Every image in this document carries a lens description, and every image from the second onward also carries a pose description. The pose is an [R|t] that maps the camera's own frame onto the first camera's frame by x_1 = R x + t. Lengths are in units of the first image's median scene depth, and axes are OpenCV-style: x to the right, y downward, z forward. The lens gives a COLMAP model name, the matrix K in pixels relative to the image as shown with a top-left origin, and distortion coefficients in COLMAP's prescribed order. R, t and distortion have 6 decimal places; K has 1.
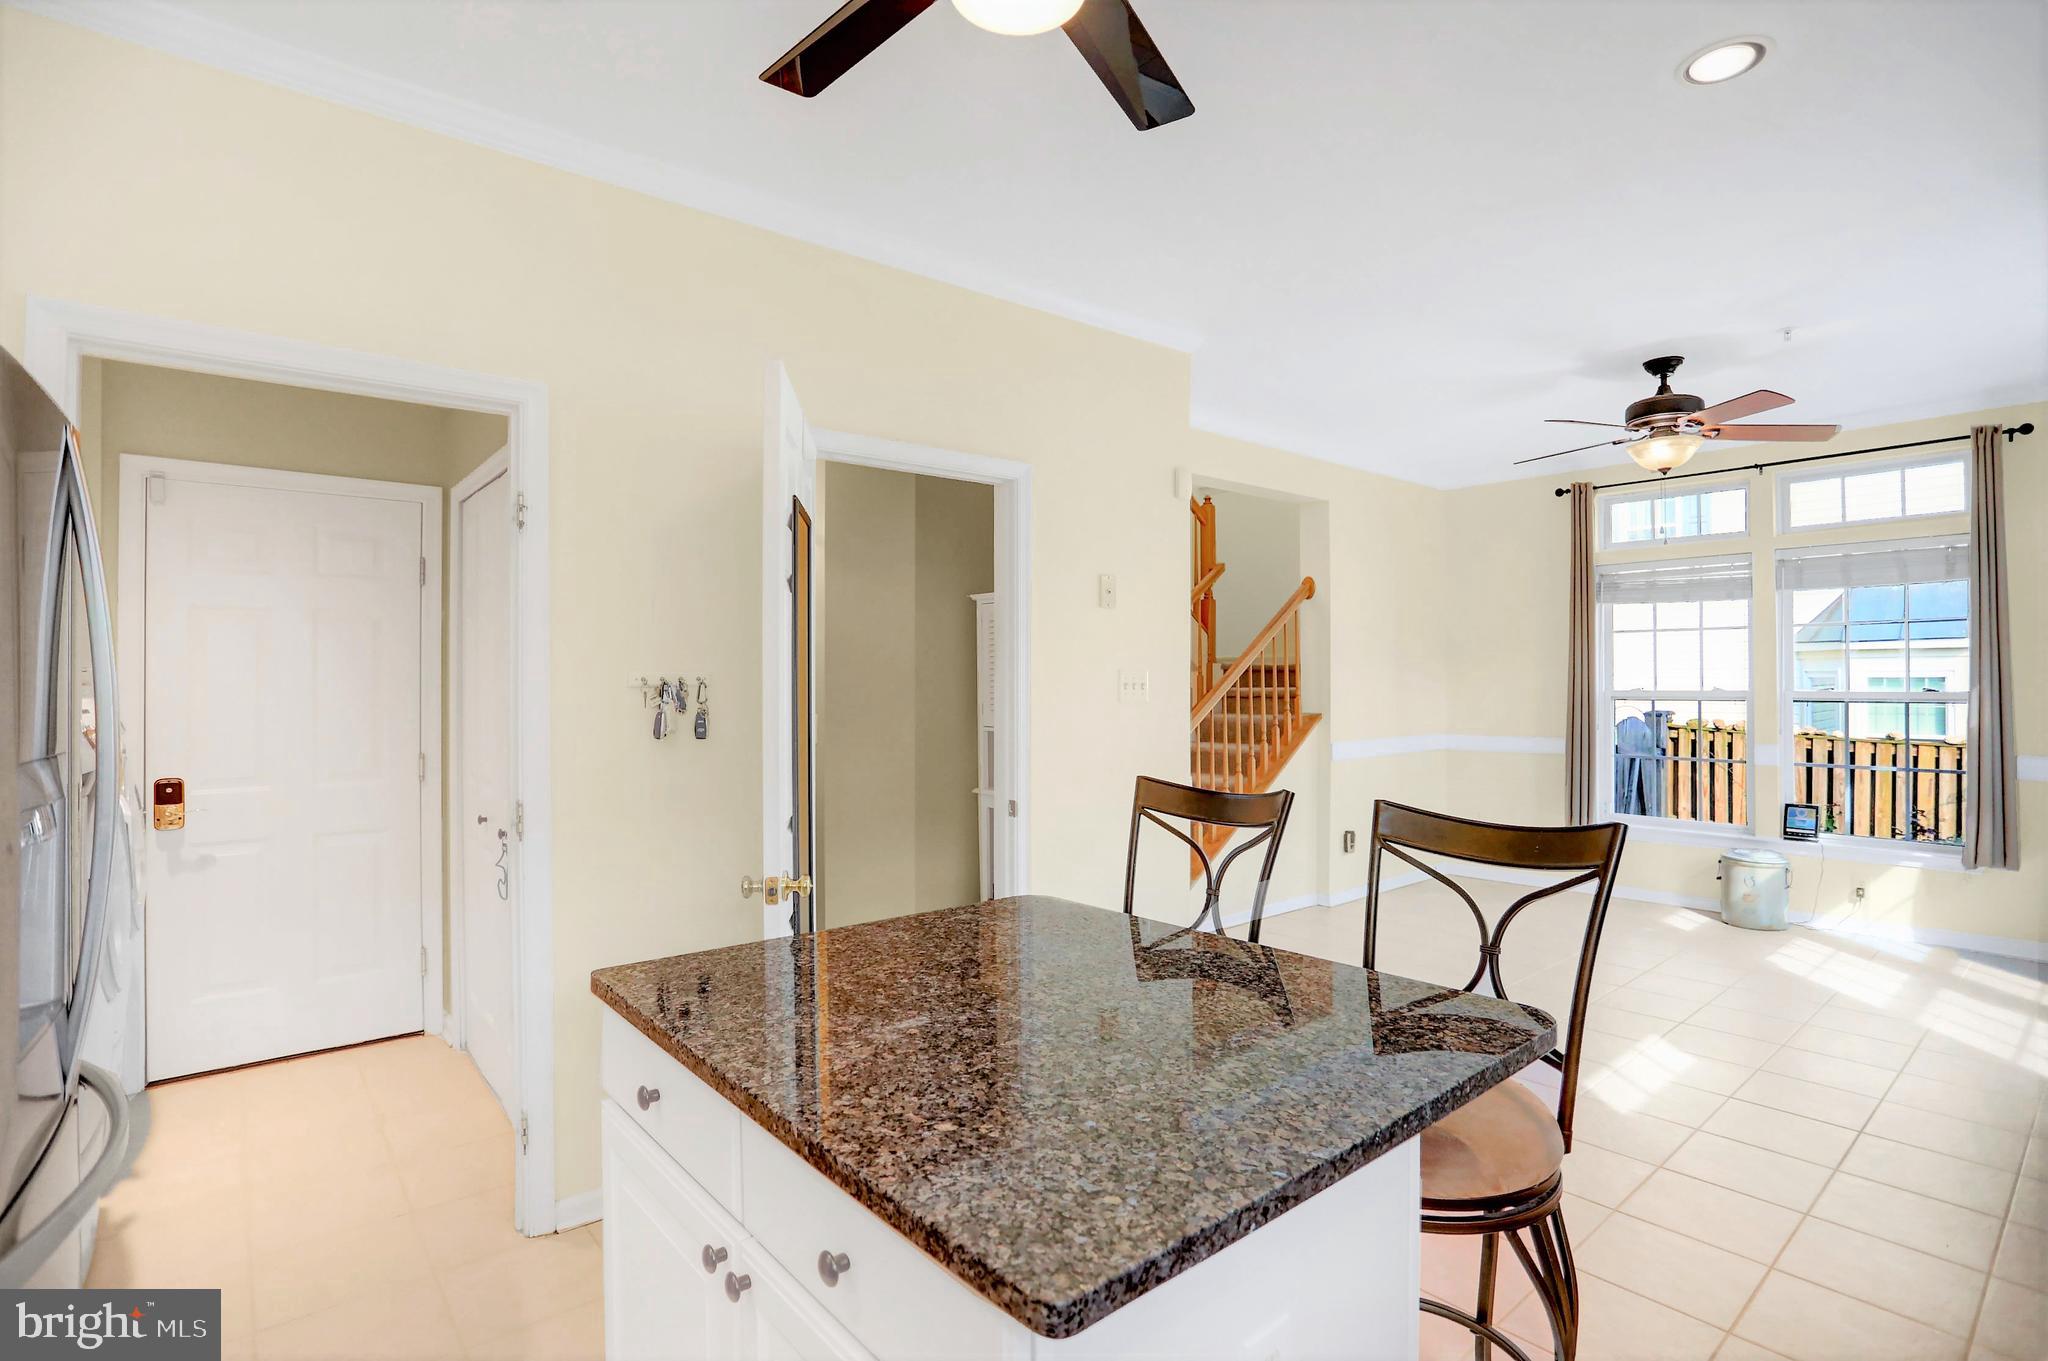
lens RADIAL K [[974.0, 0, 1024.0], [0, 974.0, 680.5], [0, 0, 1]] dist [-0.028509, 0.012984]
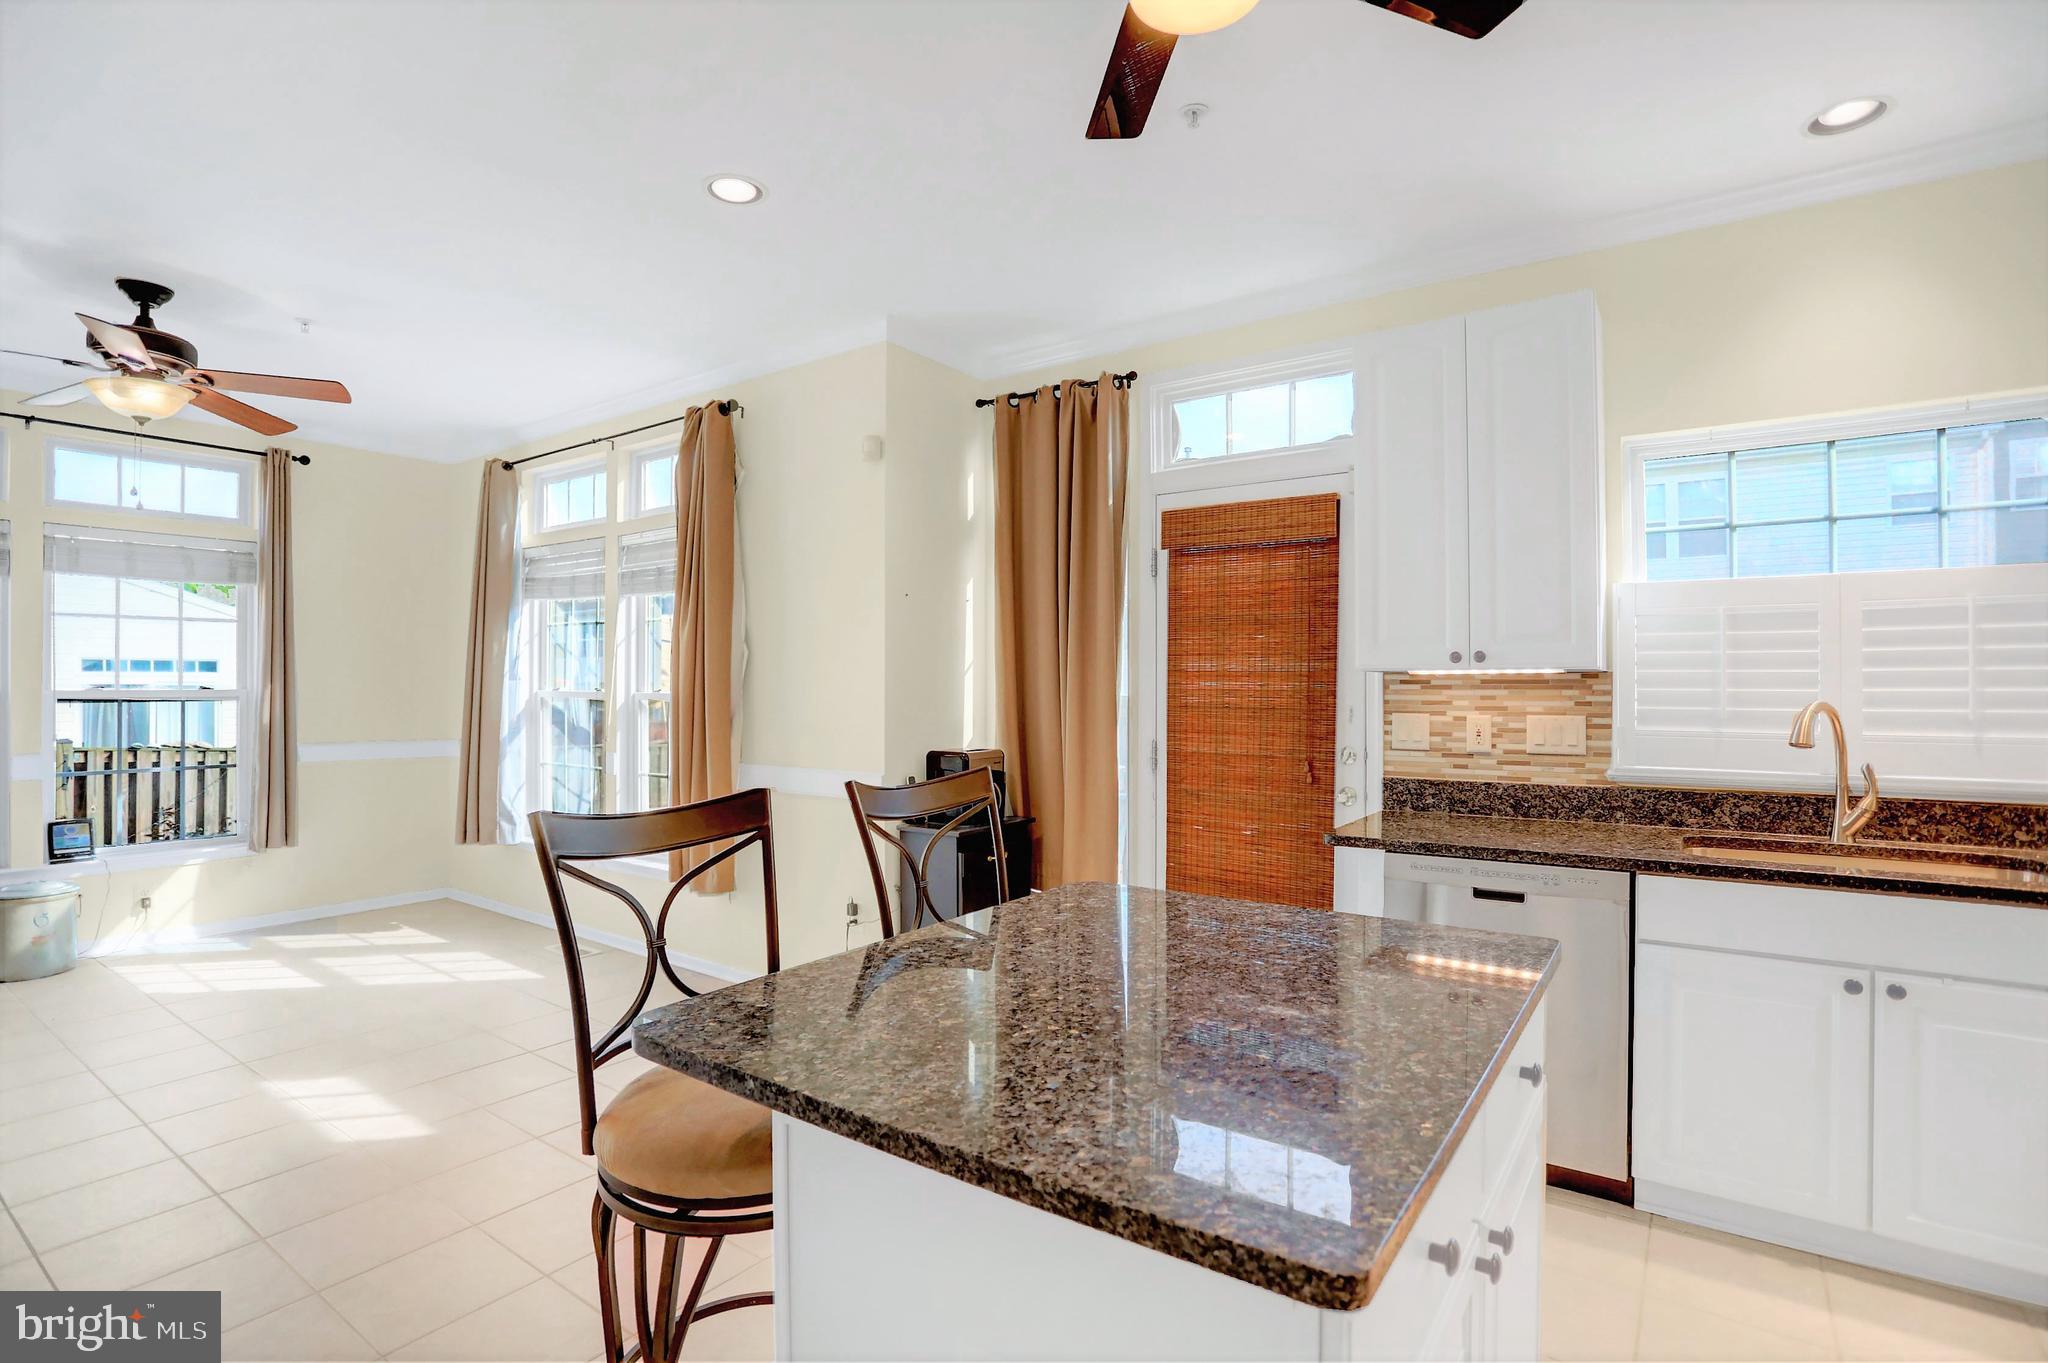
lens RADIAL K [[994.4, 0, 1036.9], [0, 994.4, 682.3], [0, 0, 1]] dist [-0.075862, 0.035840]
pose [[-0.252612, 0.005691, 0.967551, -0.450919], [-0.001925, 0.999978, -0.006385, 0.014588], [-0.967566, -0.003475, -0.252596, 0.673483]]
